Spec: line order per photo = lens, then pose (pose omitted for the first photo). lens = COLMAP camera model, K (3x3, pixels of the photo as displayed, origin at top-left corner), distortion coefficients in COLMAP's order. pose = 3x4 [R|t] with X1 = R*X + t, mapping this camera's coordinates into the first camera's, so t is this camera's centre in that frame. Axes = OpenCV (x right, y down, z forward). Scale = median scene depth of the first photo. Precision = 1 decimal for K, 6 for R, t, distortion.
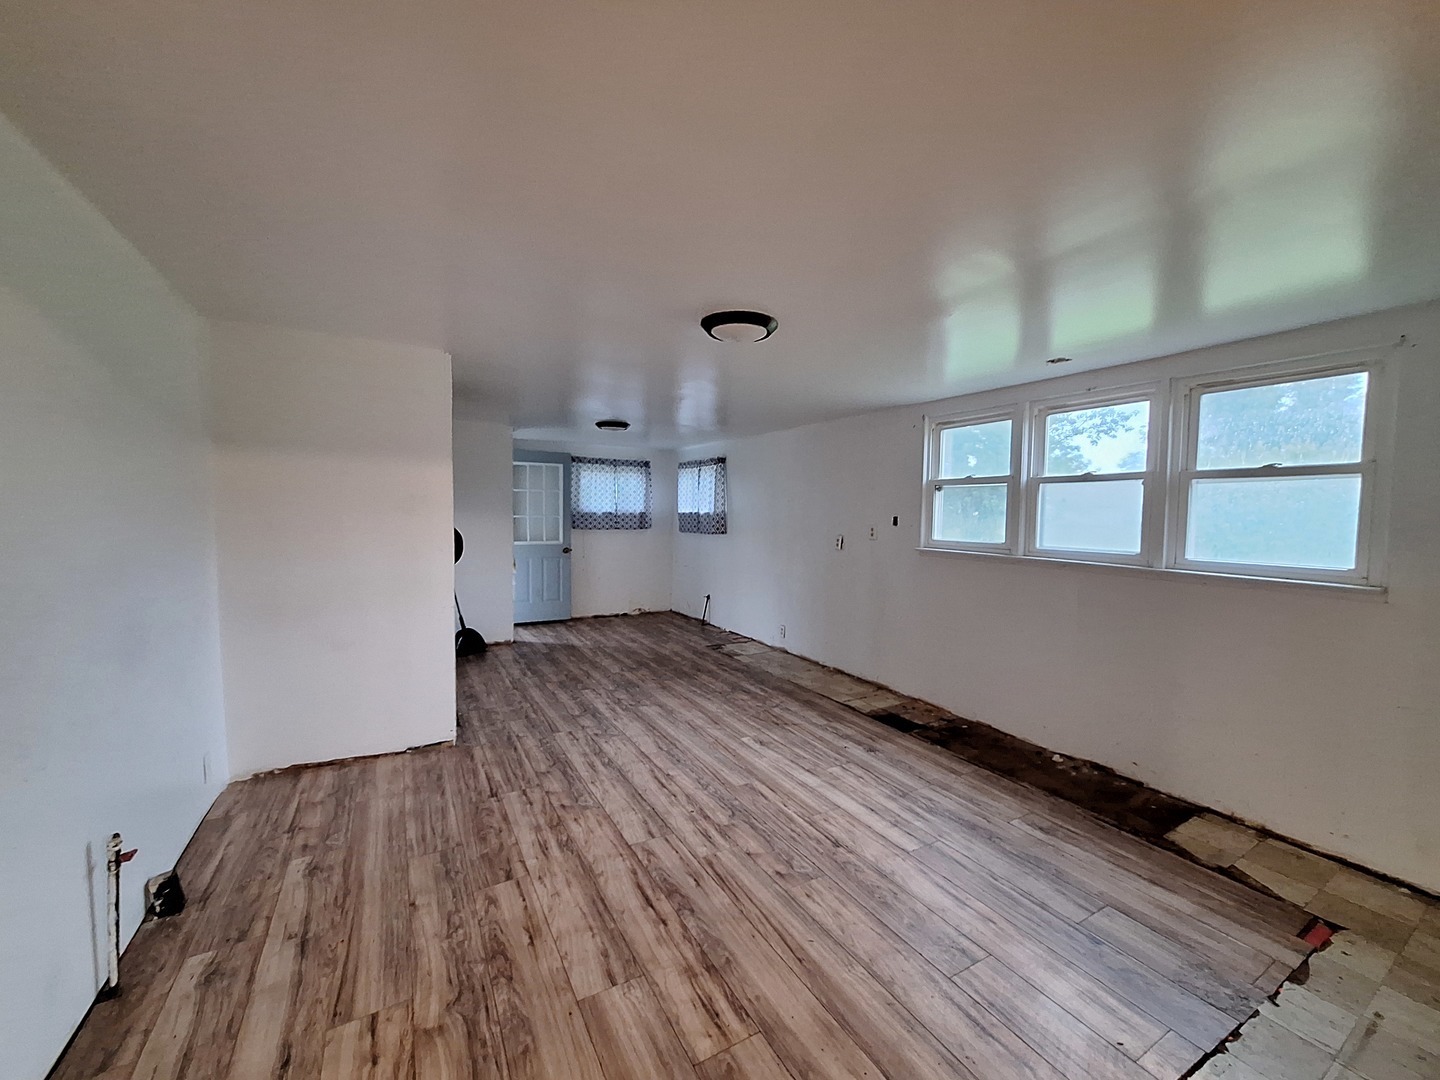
lens RADIAL K [[572.3, 0, 720.0], [0, 572.3, 540.0], [0, 0, 1]] dist [-0.000104, -0.000001]
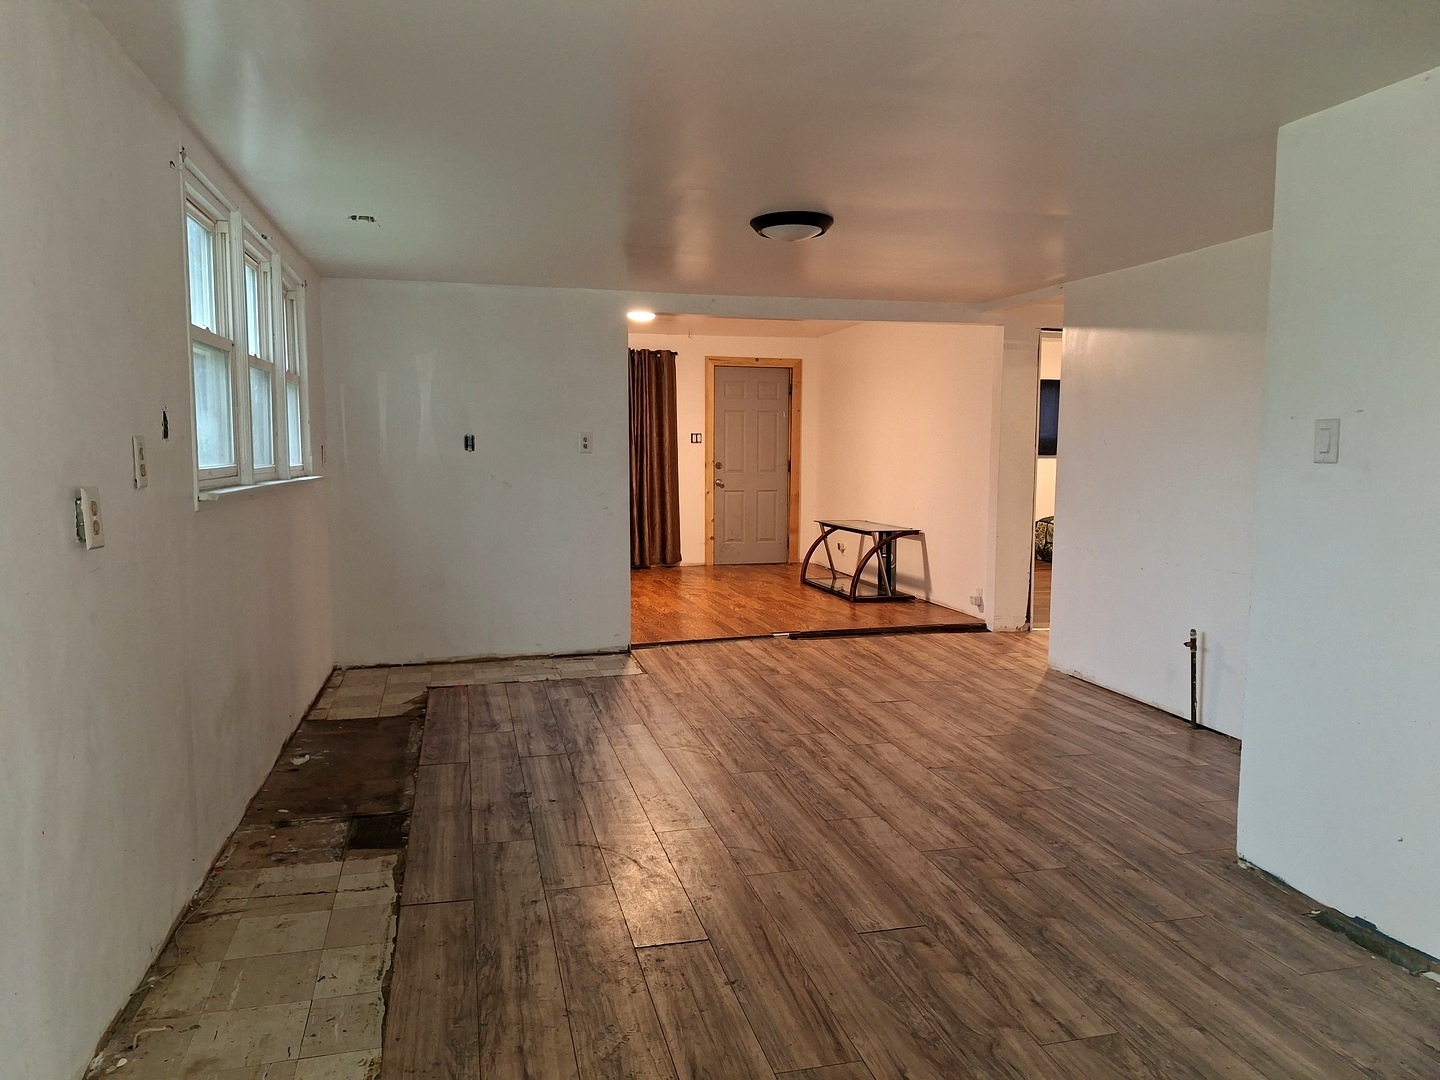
lens RADIAL K [[996.6, 0, 720.0], [0, 996.6, 540.0], [0, 0, 1]] dist [0.110821, -0.166052]
pose [[-0.964059, -0.049148, 0.261103, -0.221376], [-0.011711, 0.989647, 0.143042, -0.072036], [-0.265430, 0.134843, -0.954654, 1.938360]]
